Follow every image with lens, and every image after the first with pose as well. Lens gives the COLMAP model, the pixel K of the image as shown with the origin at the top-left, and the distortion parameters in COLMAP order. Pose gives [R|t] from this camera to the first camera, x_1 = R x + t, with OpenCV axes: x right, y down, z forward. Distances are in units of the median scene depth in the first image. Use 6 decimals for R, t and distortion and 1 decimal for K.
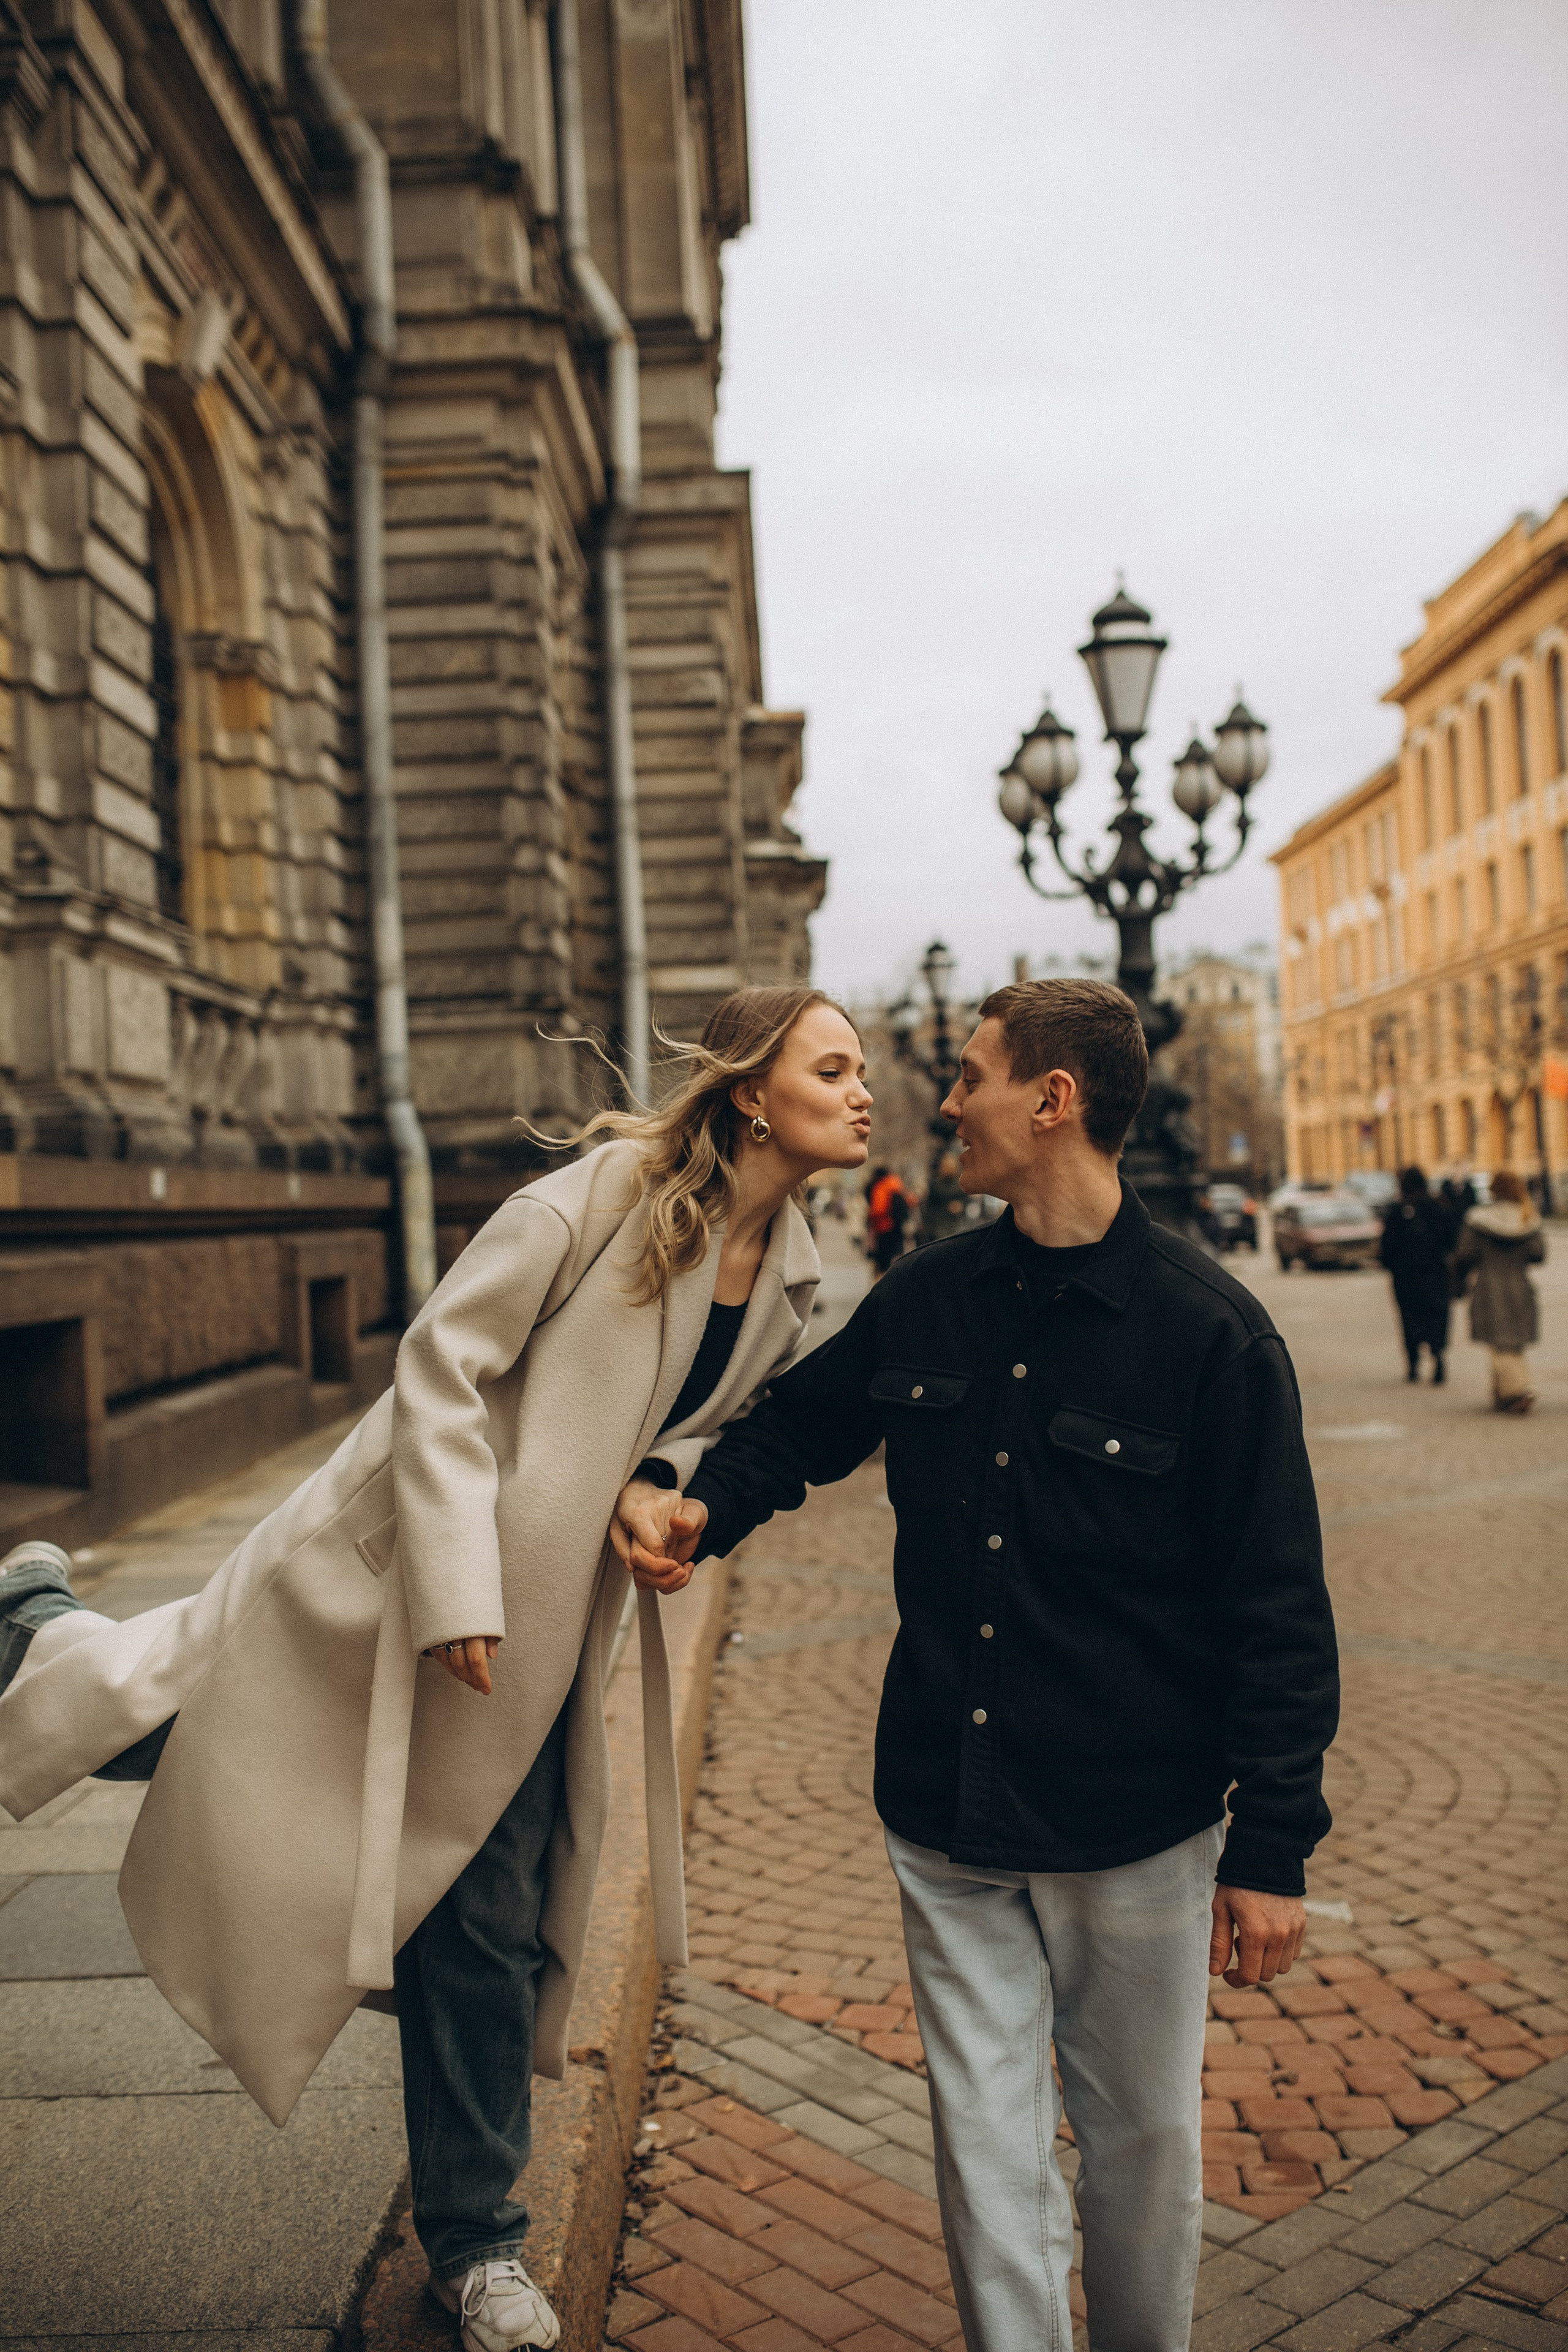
lens RADIAL K [[2253.7, 0, 783.2], [0, 2253.7, 1174.0], [0, 0, 1]] dist [-0.063304, 0.090236]
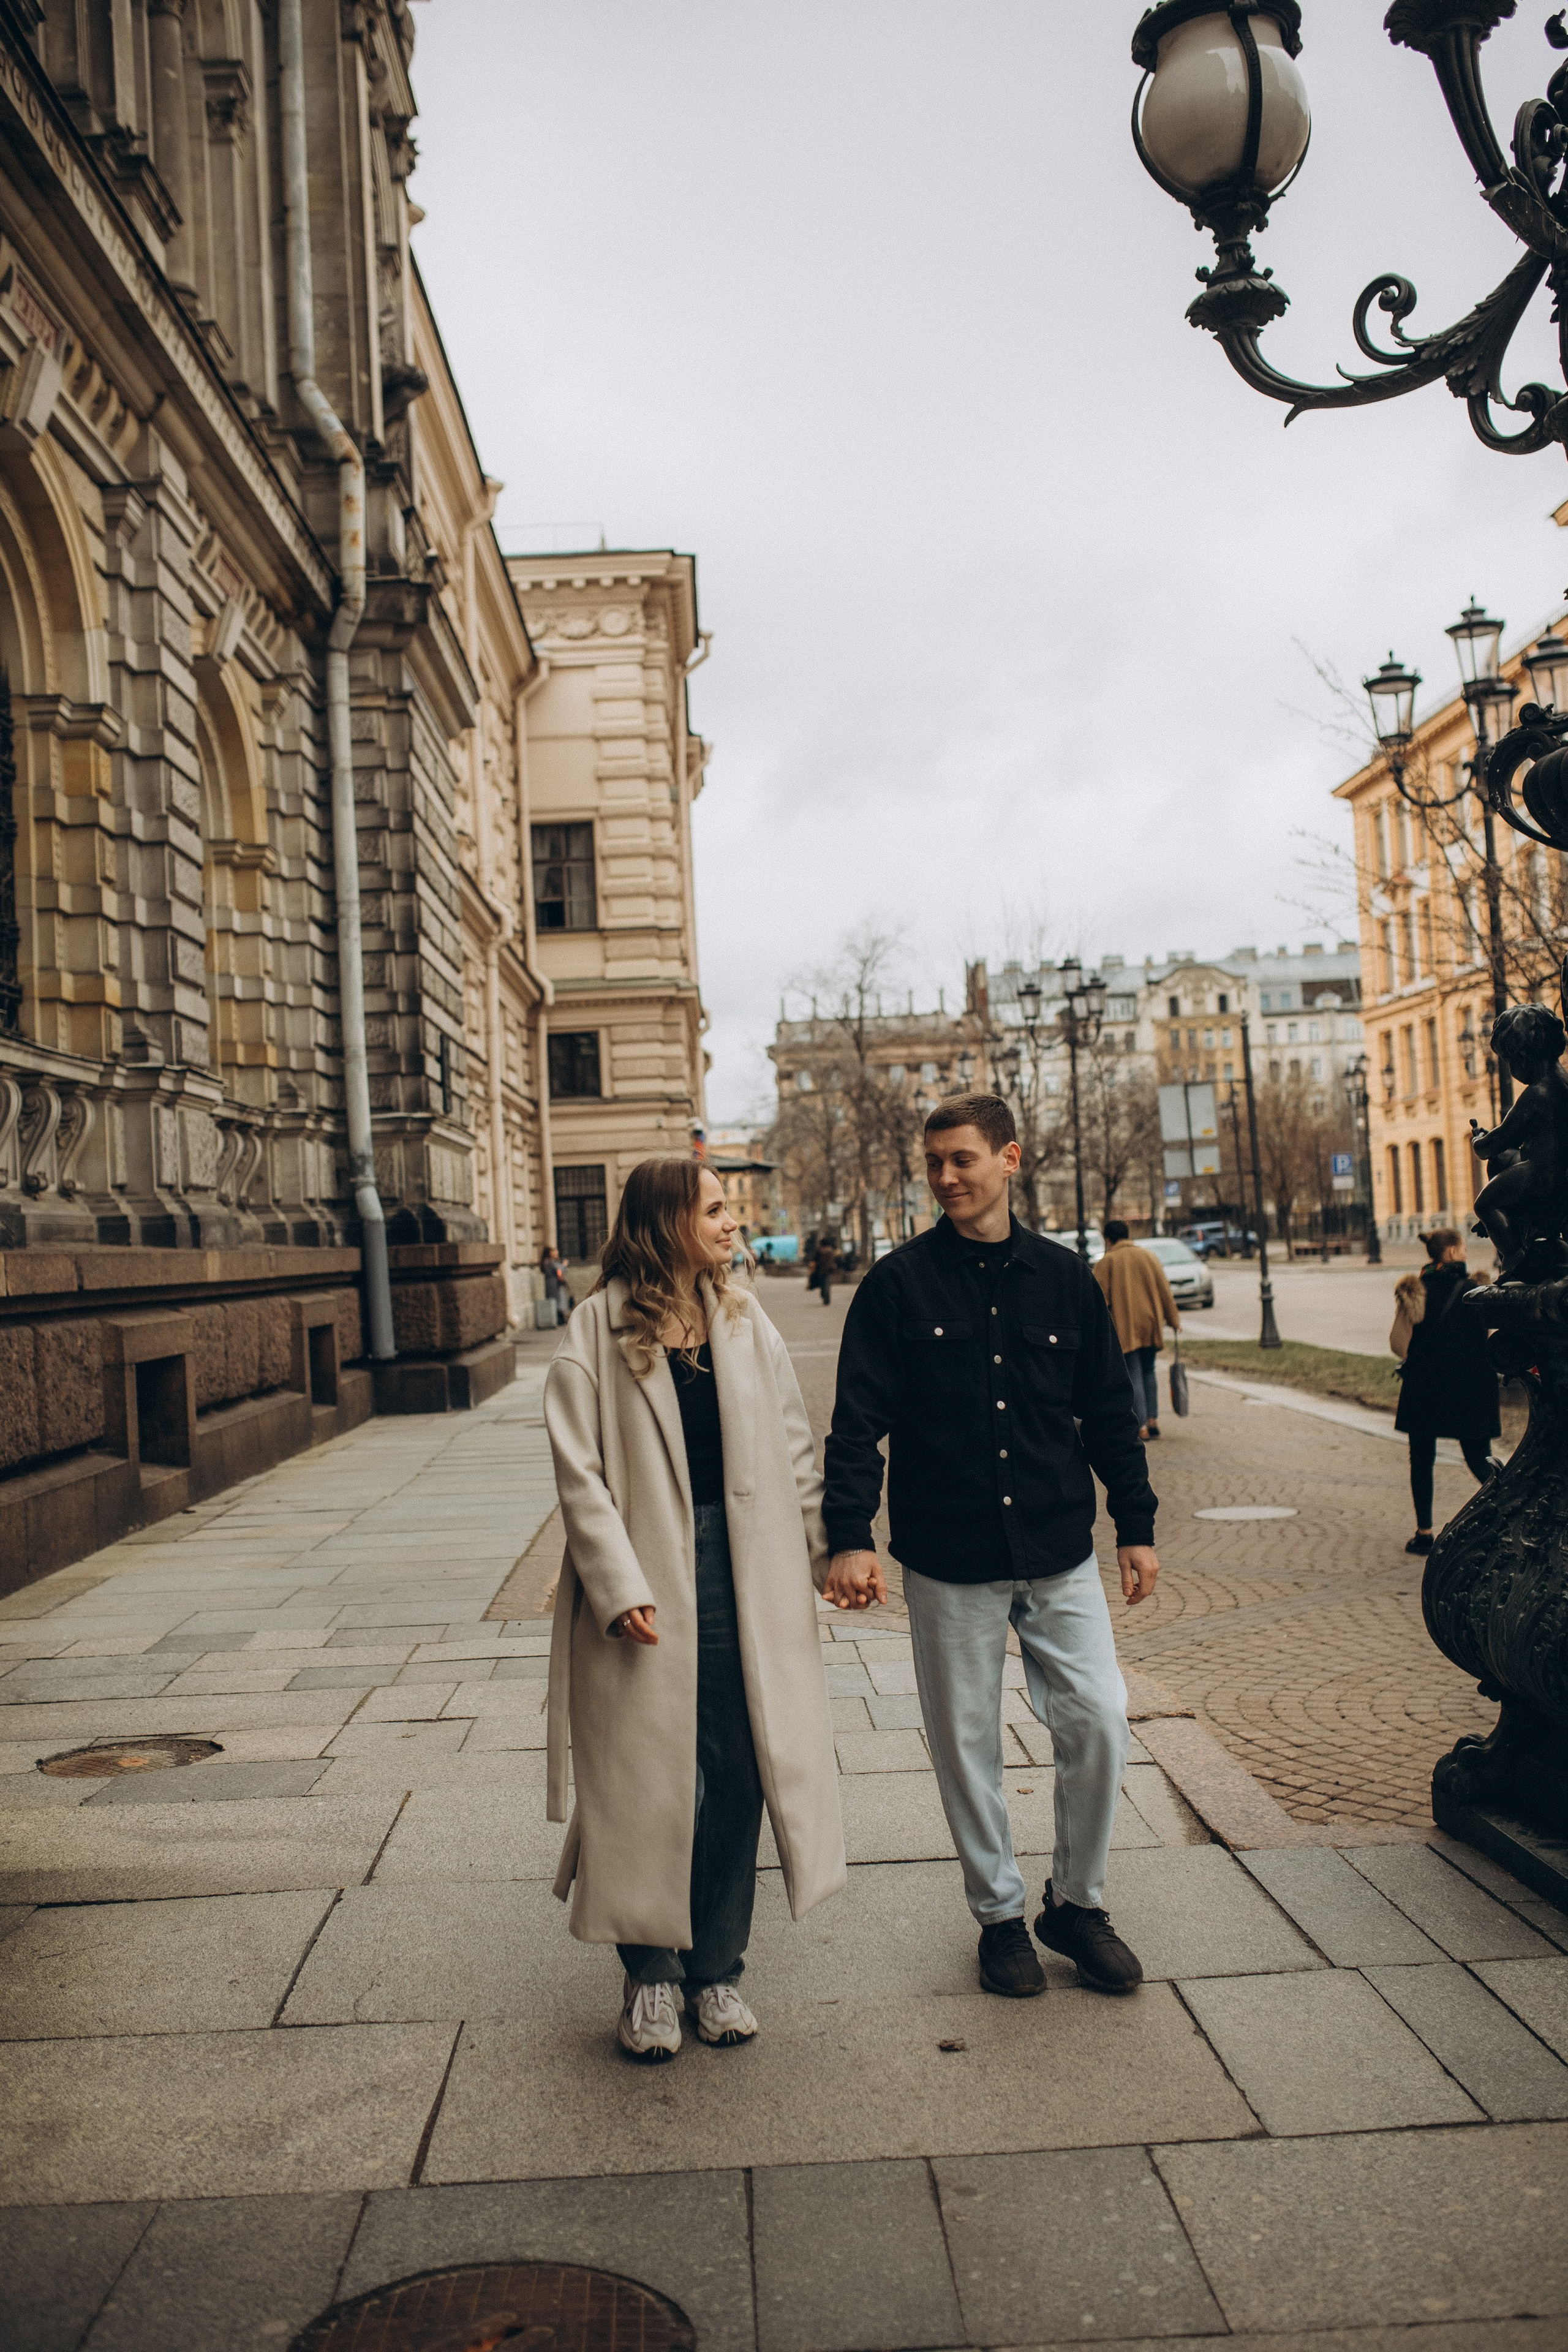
lens RADIAL K [[2253.7, 0, 783.2], [0, 2253.7, 1174.0], [0, 0, 1]] dist [-0.063304, 0.090236]
pose [[0.999462, -0.005323, 0.032352, 0.028224], [0.005920, 0.999814, -0.018363, -0.016861], [-0.032249, 0.018545, 0.999308, -0.330917]]
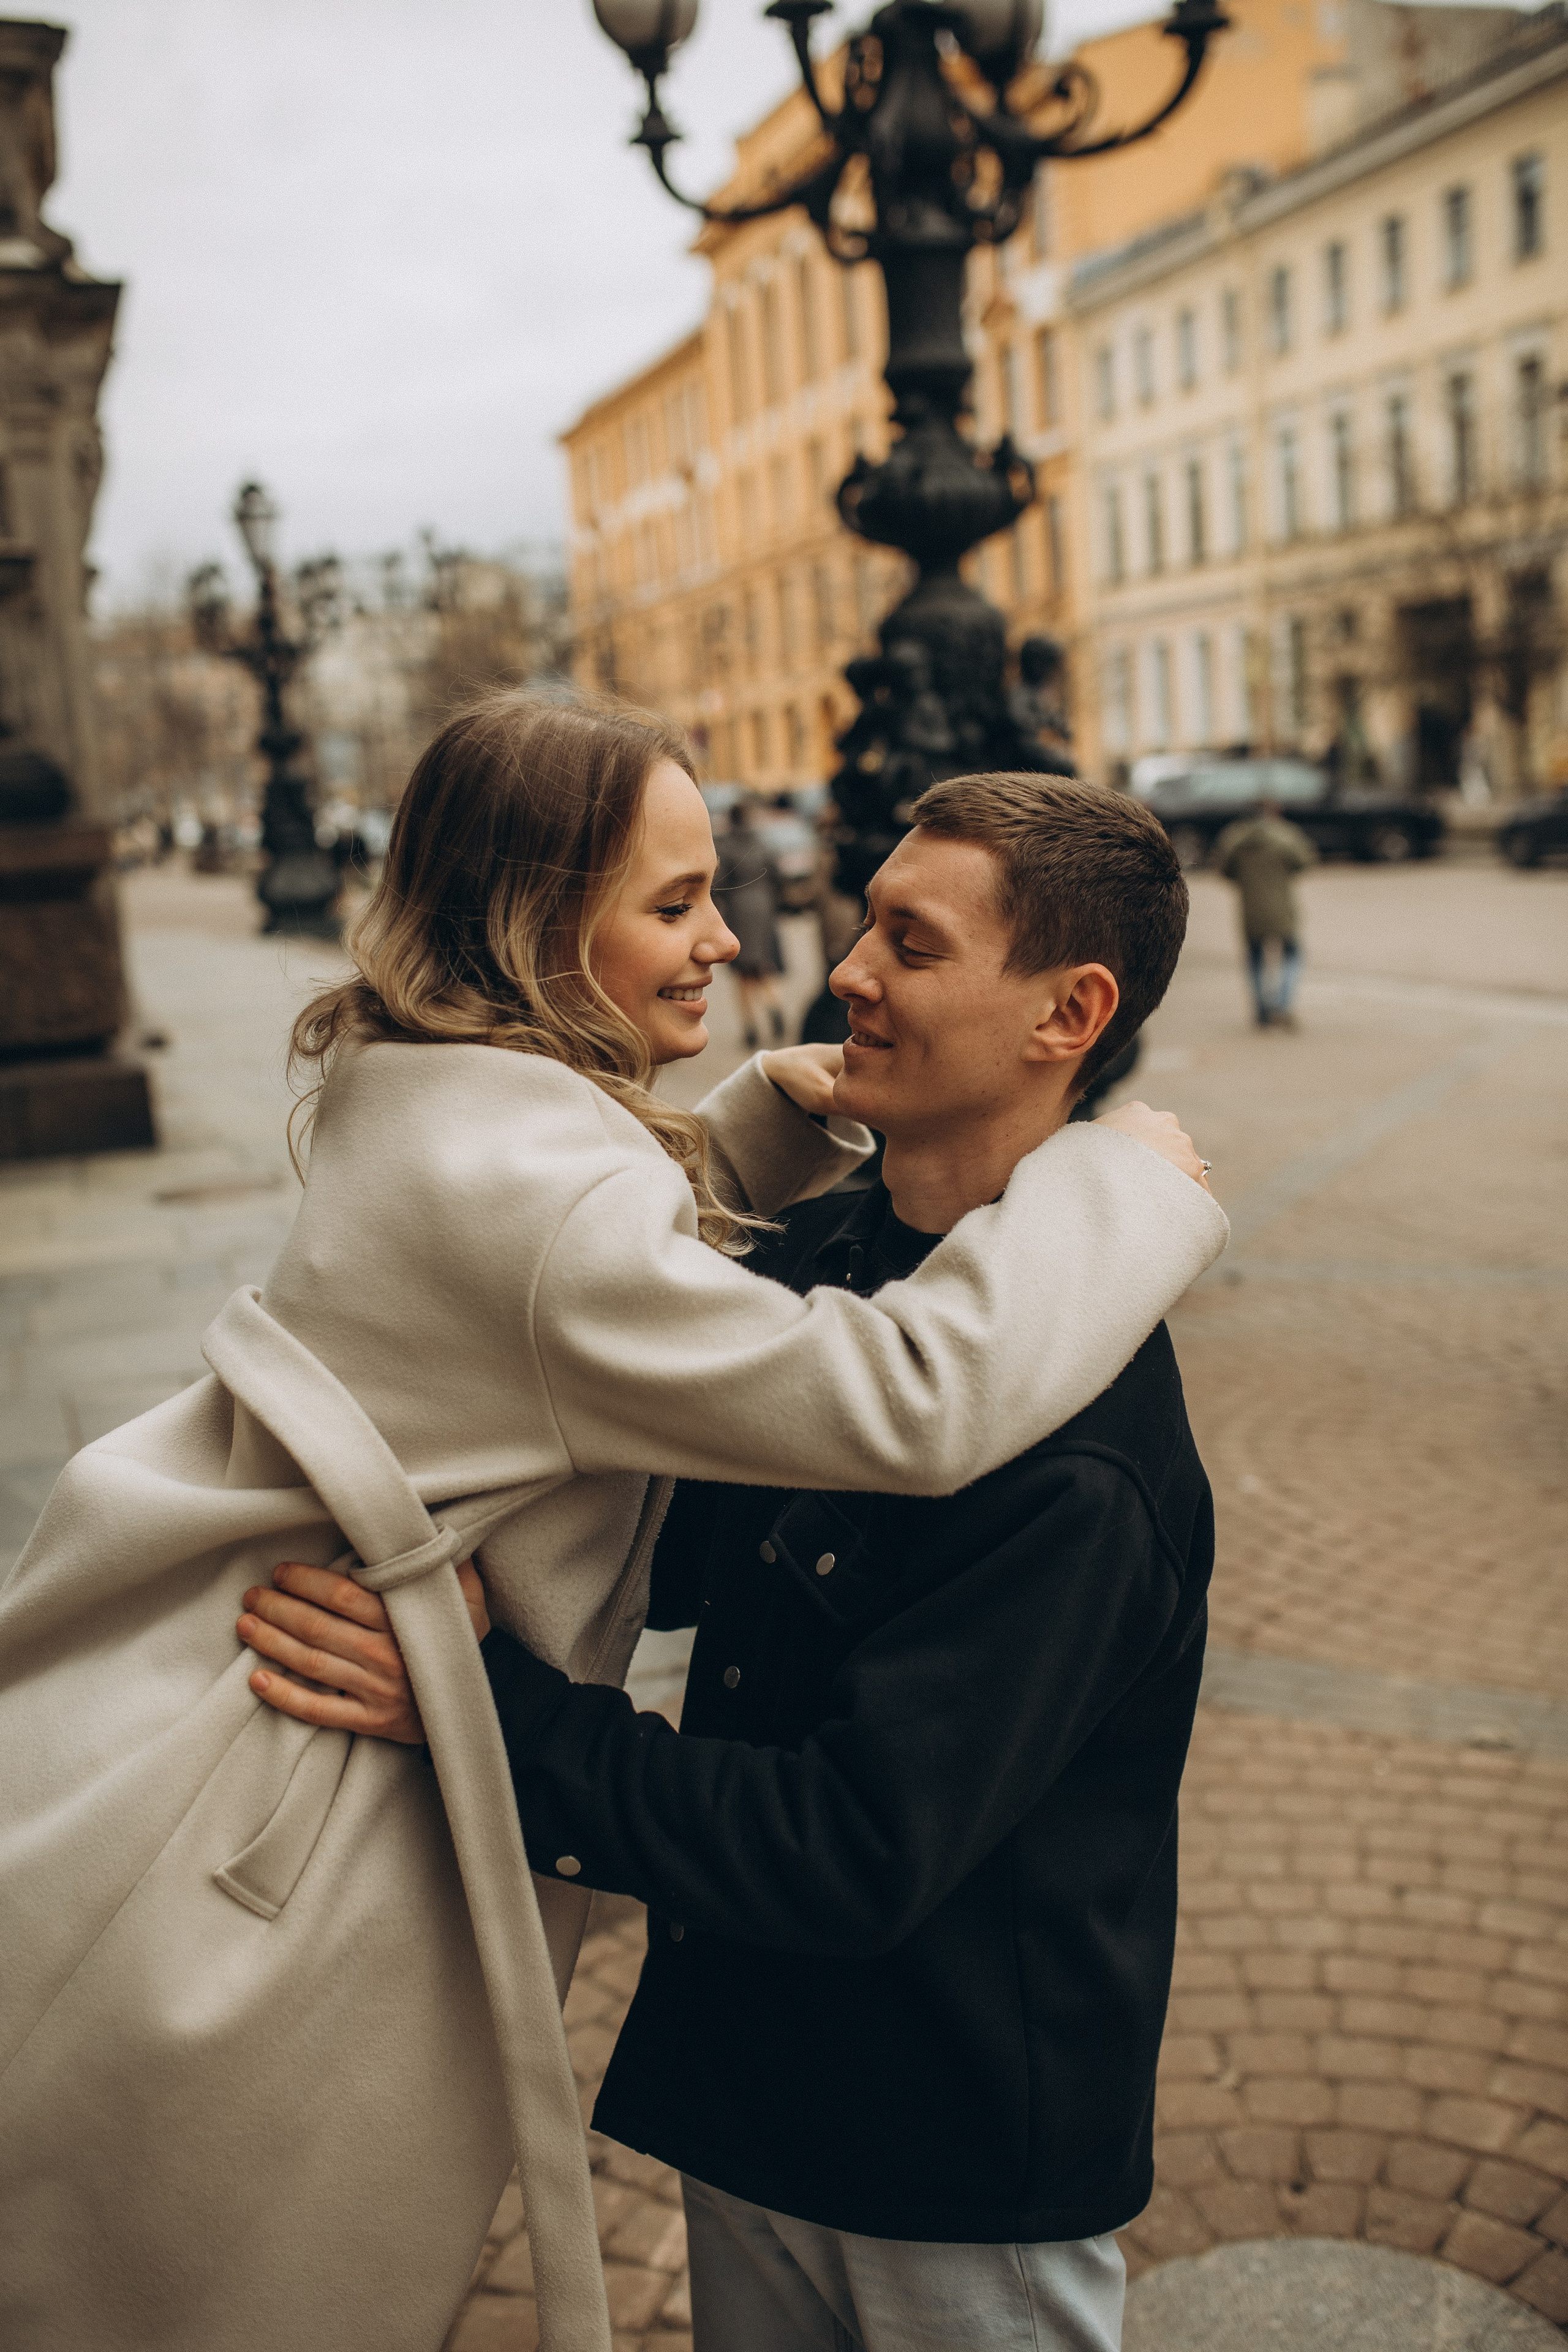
lens RADIAL K [[2265.5, 0, 791.0], [0, 2265.5, 1177.0], [0, 0, 1]] dist [-0.034537, 0.002795]
pose [[0.946204, -0.076502, 0.314398, -0.027301], [0.022869, 0.985030, 0.170859, -0.008206], [-0.322762, -0.154478, 0.933789, 0.556478]]
